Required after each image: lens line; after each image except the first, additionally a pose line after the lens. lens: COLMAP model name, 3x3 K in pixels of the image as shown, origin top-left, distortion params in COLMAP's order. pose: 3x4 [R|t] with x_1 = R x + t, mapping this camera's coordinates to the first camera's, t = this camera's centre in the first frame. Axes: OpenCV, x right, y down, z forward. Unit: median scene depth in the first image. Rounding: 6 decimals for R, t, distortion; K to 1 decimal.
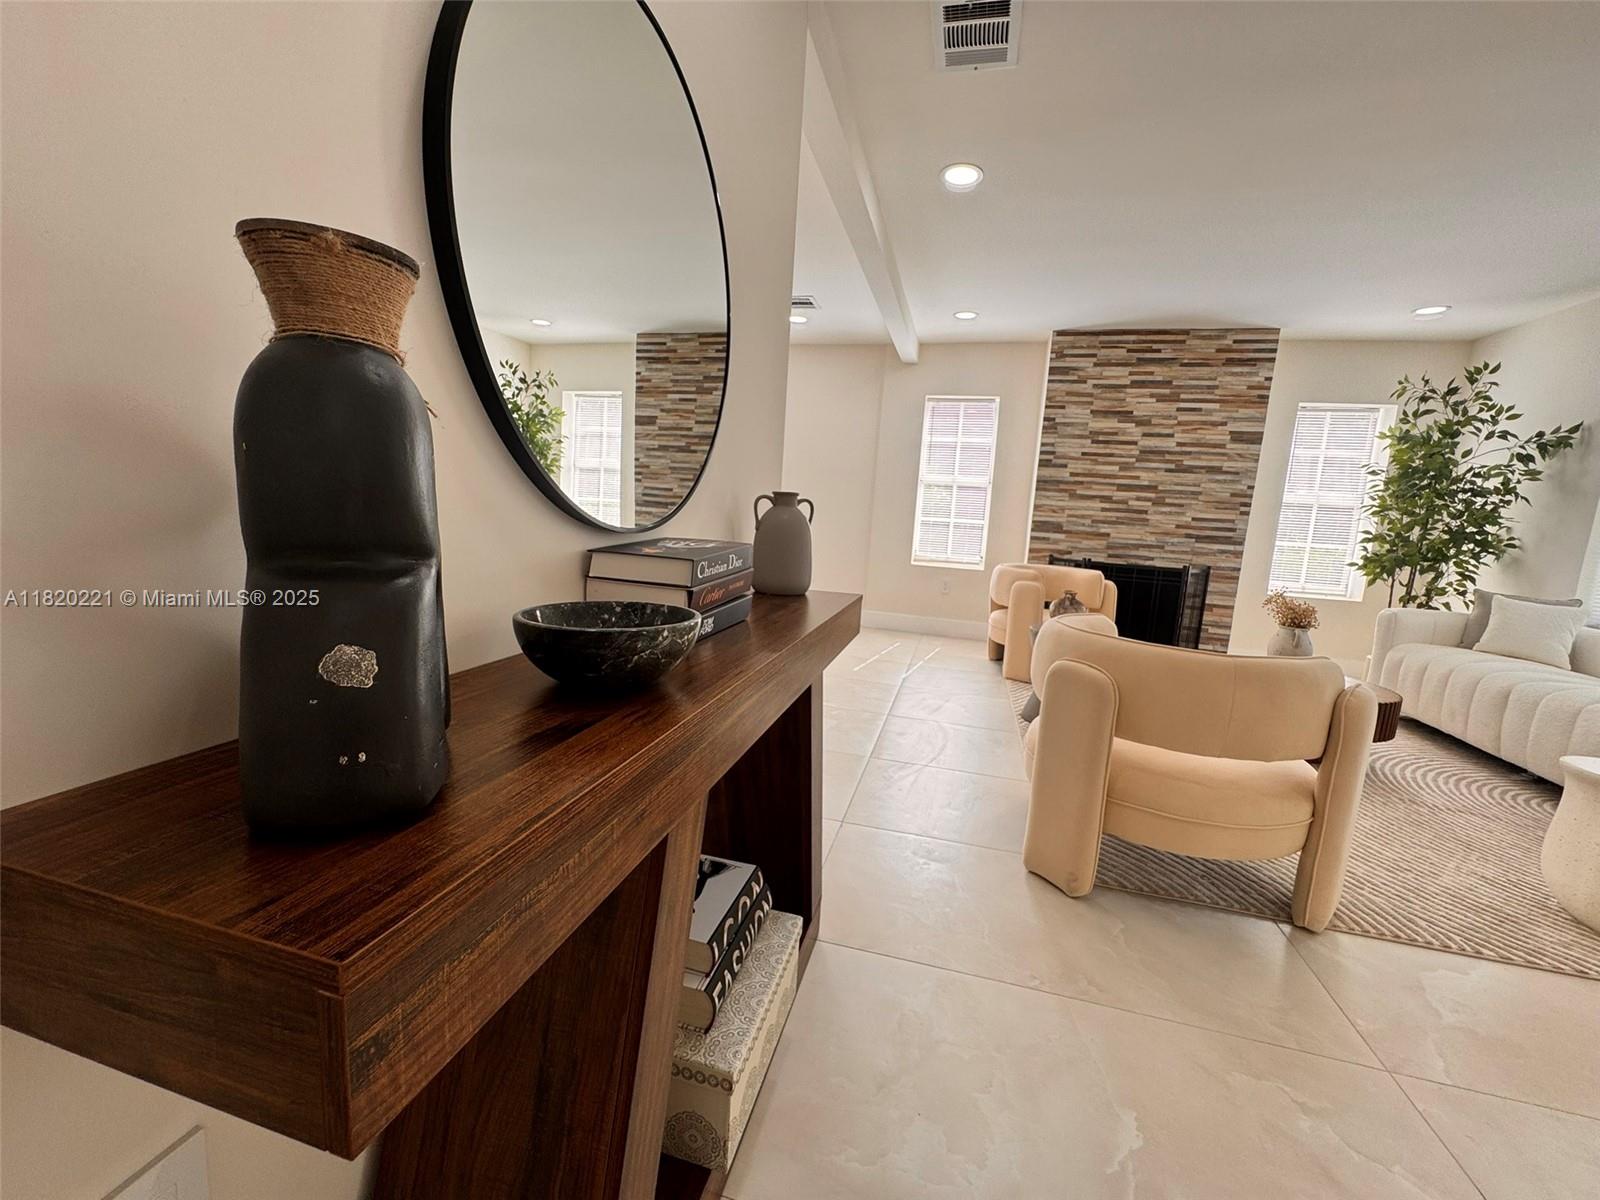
lens RADIAL K [[642.3, 0, 800.0], [0, 642.3, 600.0], [0, 0, 1]] dist [-0.000071, -0.000249]
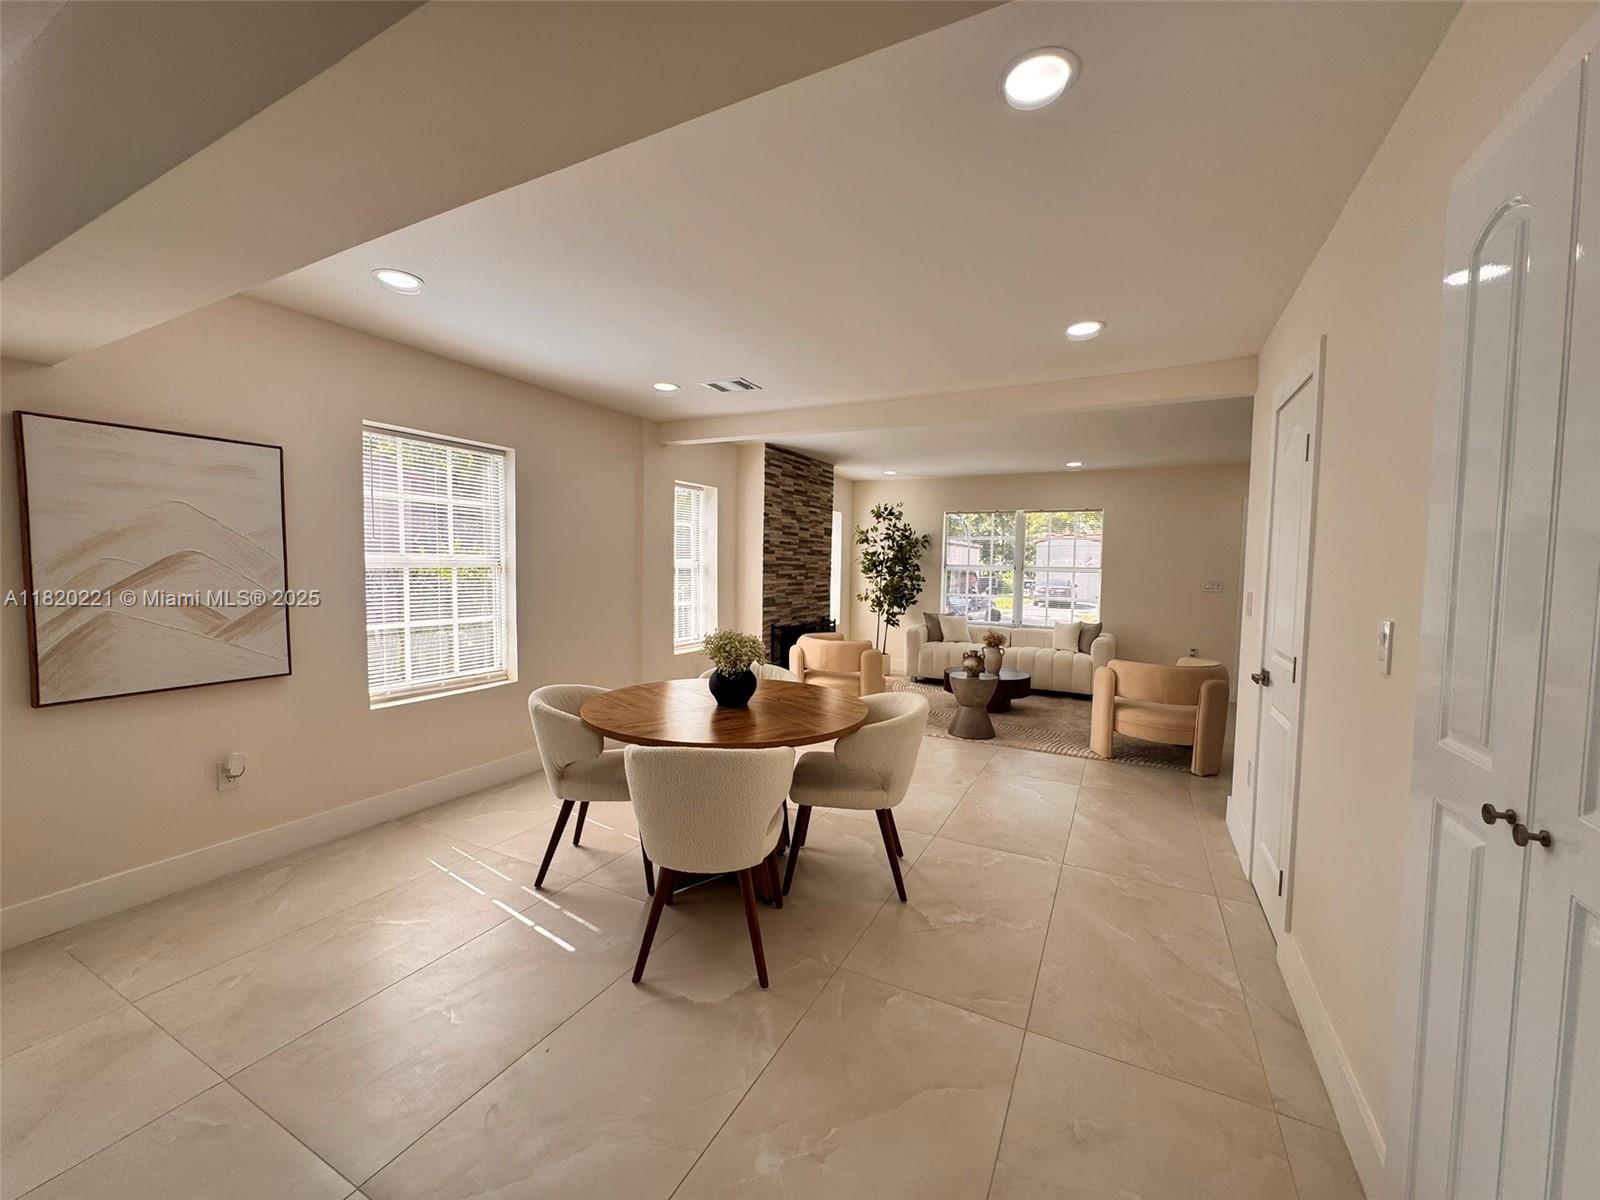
lens RADIAL K [[642.3, 0, 800.0], [0, 642.3, 600.0], [0, 0, 1]] dist [-0.000071, -0.000249]
pose [[0.215785, -0.117569, 0.969337, -0.814138], [0.132500, 0.987068, 0.090223, -0.230825], [-0.967409, 0.108968, 0.228572, 0.703145]]
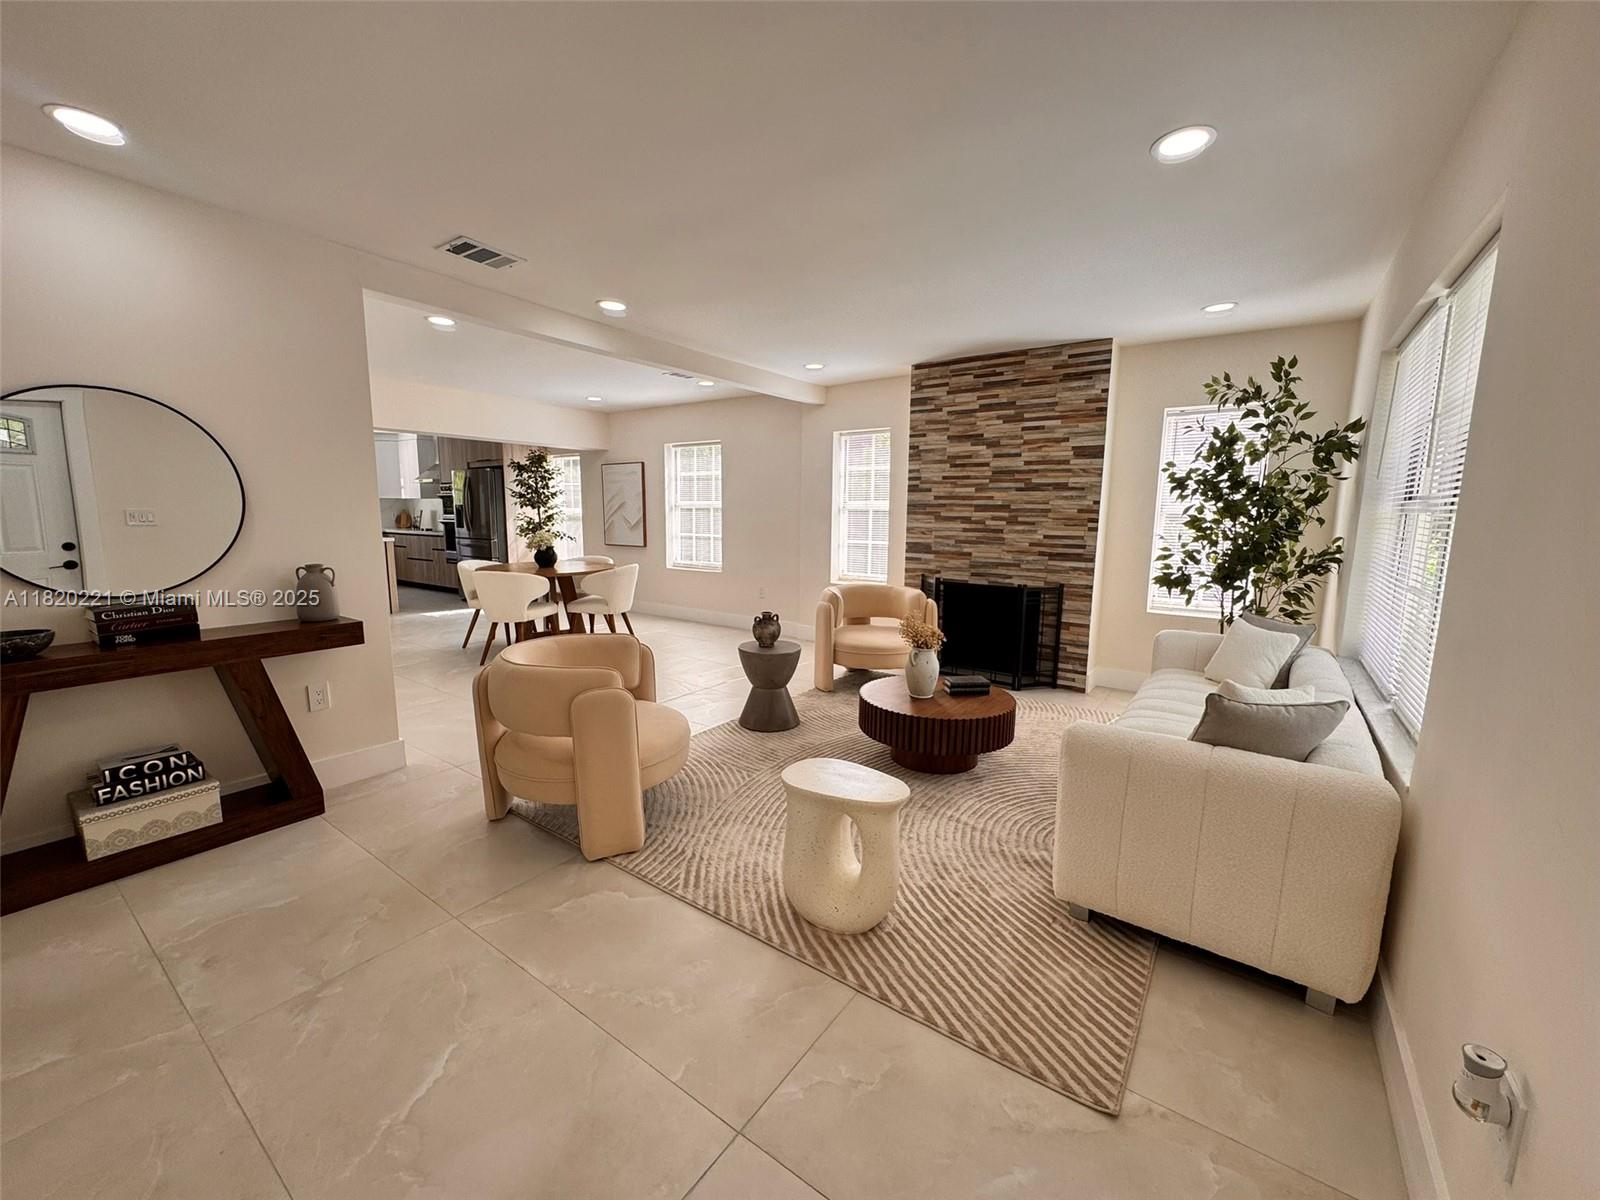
lens RADIAL K [[642.3, 0, 800.0], [0, 642.3, 600.0], [0, 0, 1]] dist [-0.000071, -0.000249]
pose [[0.934168, -0.003895, -0.356811, 0.610450], [-0.000668, 0.999920, -0.012664, -0.015276], [0.356832, 0.012069, 0.934091, -0.060909]]
